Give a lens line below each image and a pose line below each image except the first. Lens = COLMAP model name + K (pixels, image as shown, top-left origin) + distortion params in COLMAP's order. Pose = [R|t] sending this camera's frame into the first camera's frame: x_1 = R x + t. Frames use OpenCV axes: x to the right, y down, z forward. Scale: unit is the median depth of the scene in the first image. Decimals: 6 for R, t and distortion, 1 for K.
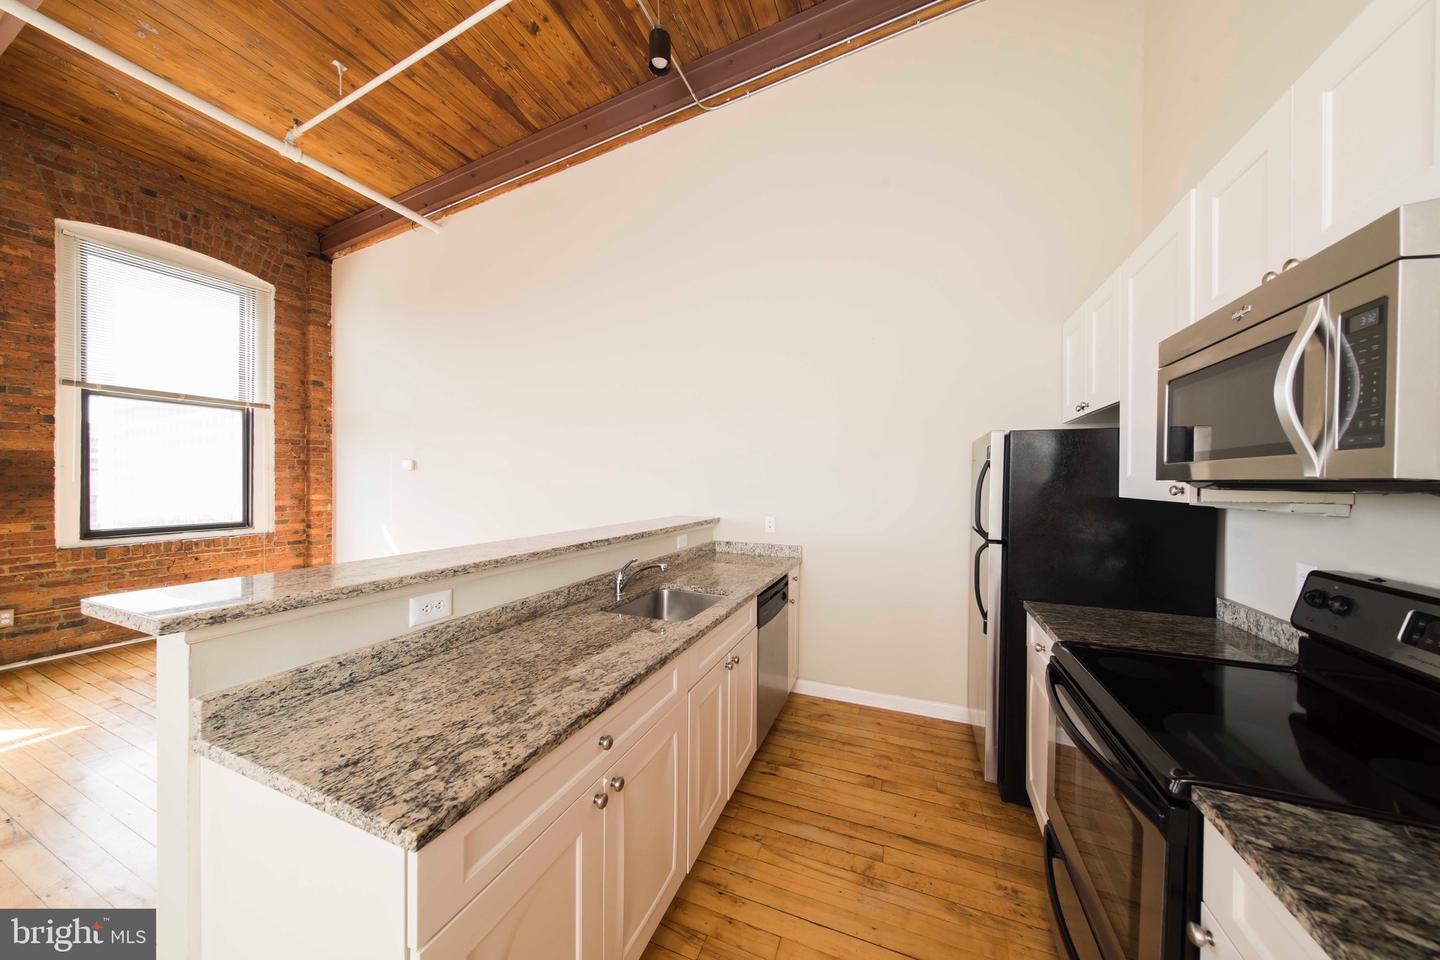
lens RADIAL K [[462.5, 0, 719.2], [0, 462.5, 484.5], [0, 0, 1]] dist [0.005213, -0.001967]
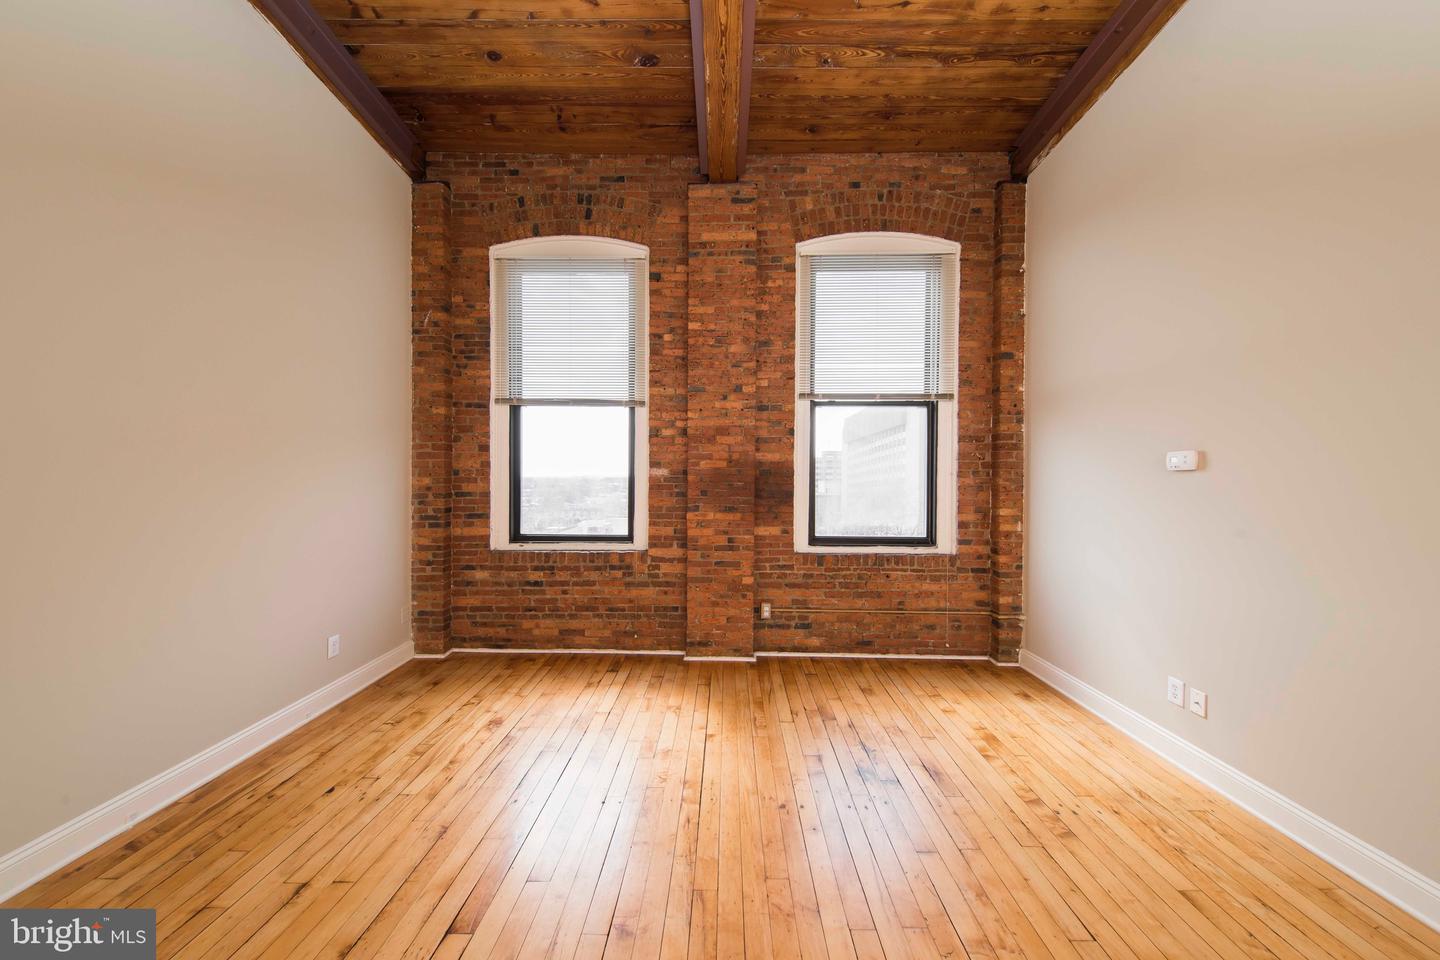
lens RADIAL K [[457.9, 0, 720.2], [0, 457.9, 482.9], [0, 0, 1]] dist [0.014180, -0.005495]
pose [[0.371974, -0.005622, -0.928226, -0.429132], [-0.010762, 0.999888, -0.010368, -0.007339], [0.928181, 0.013846, 0.371872, 0.373883]]
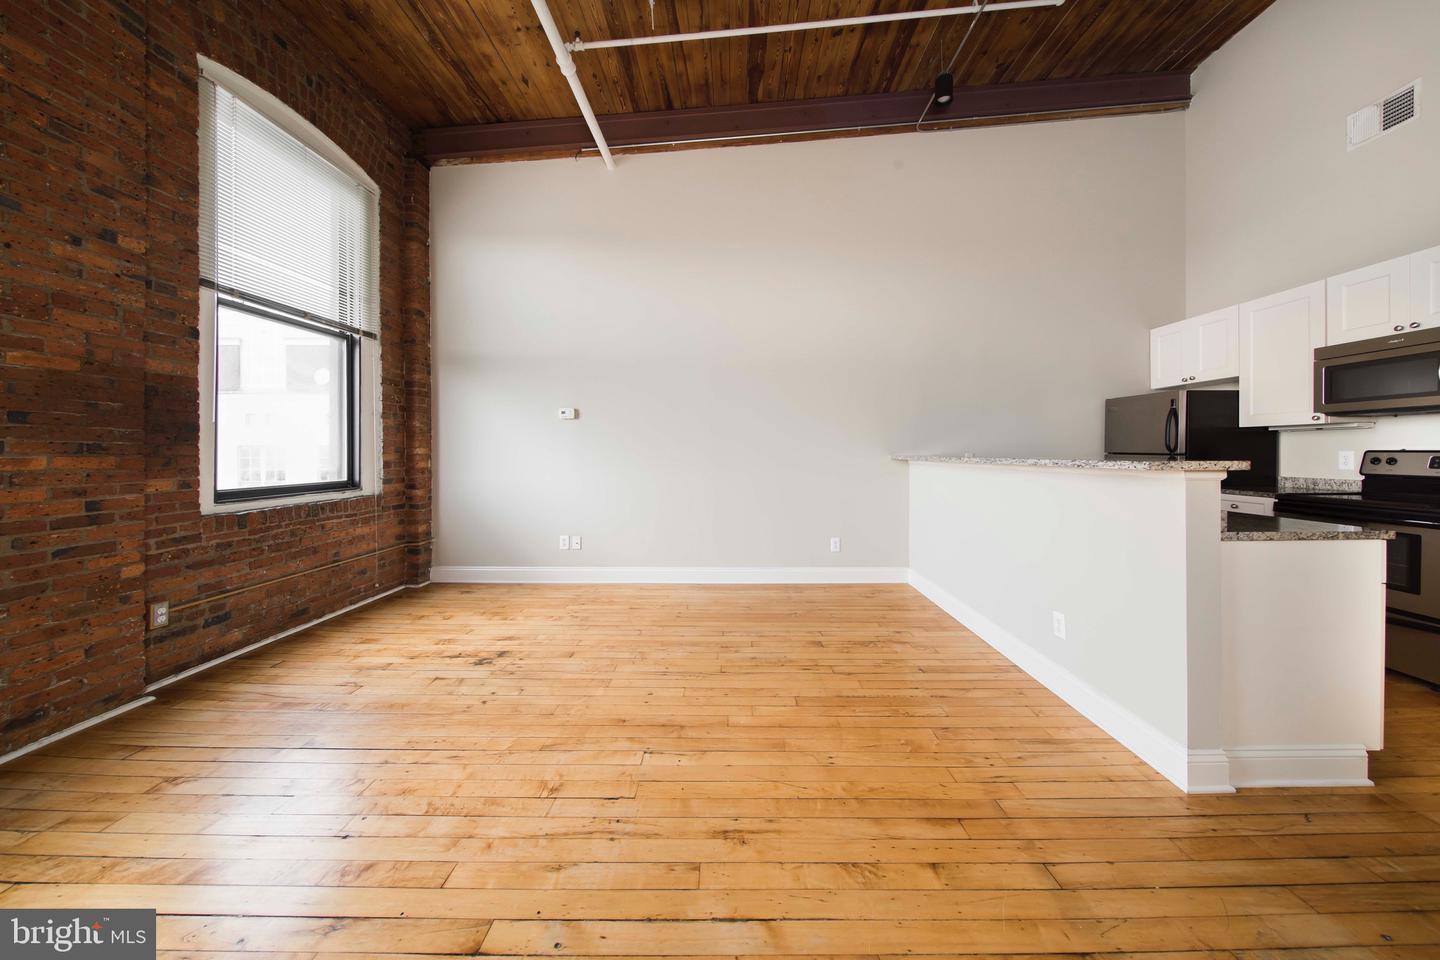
lens RADIAL K [[473.2, 0, 738.9], [0, 473.2, 454.5], [0, 0, 1]] dist [-0.000930, -0.000309]
pose [[0.921816, -0.015038, 0.387336, -0.792781], [0.015167, 0.999881, 0.002723, 0.046747], [-0.387331, 0.003365, 0.921935, 0.006544]]
